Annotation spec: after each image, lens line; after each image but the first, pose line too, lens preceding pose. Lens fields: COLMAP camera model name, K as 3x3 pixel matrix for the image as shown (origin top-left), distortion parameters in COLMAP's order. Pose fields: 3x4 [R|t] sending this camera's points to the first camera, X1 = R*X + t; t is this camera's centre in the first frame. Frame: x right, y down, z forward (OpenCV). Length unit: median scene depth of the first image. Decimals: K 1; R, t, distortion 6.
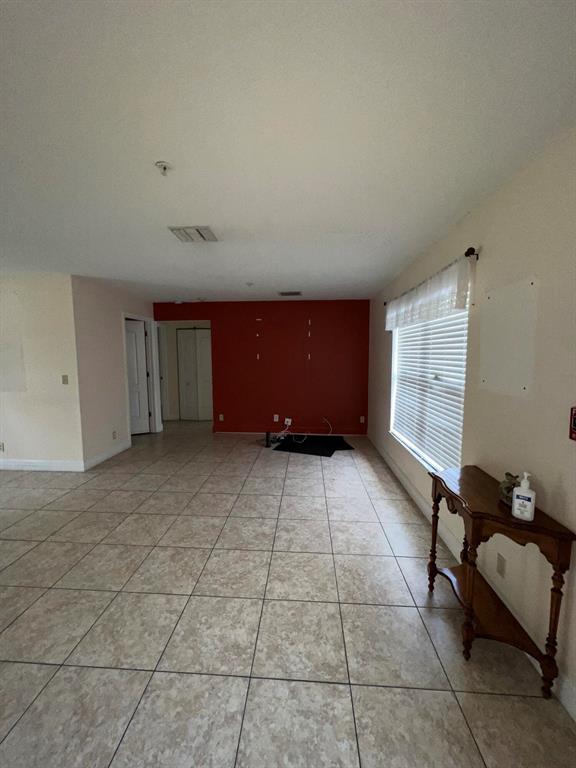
lens RADIAL K [[306.2, 0, 288.6], [0, 306.2, 382.5], [0, 0, 1]] dist [0.002007, -0.000426]
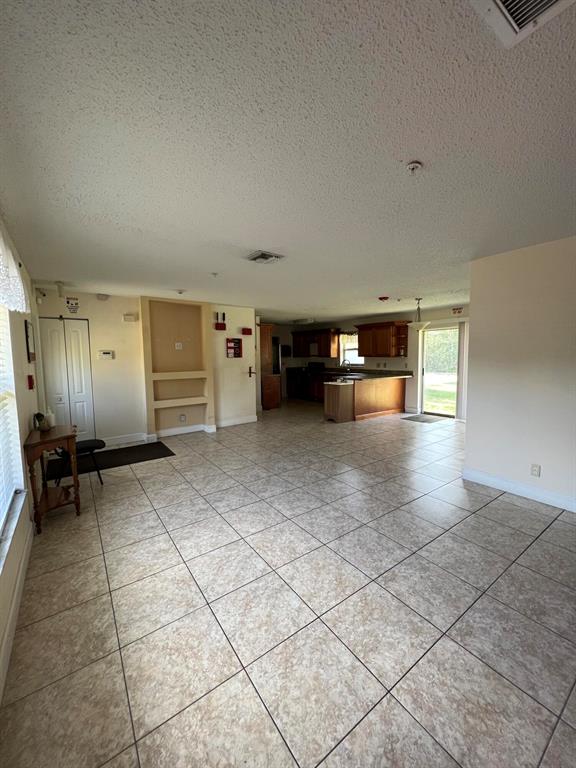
lens RADIAL K [[306.2, 0, 292.1], [0, 306.2, 381.1], [0, 0, 1]] dist [0.002007, -0.000426]
pose [[-0.770795, 0.063959, -0.633865, 0.425678], [-0.045490, 0.986883, 0.154897, -0.169650], [0.635457, 0.148228, -0.757775, 2.003835]]
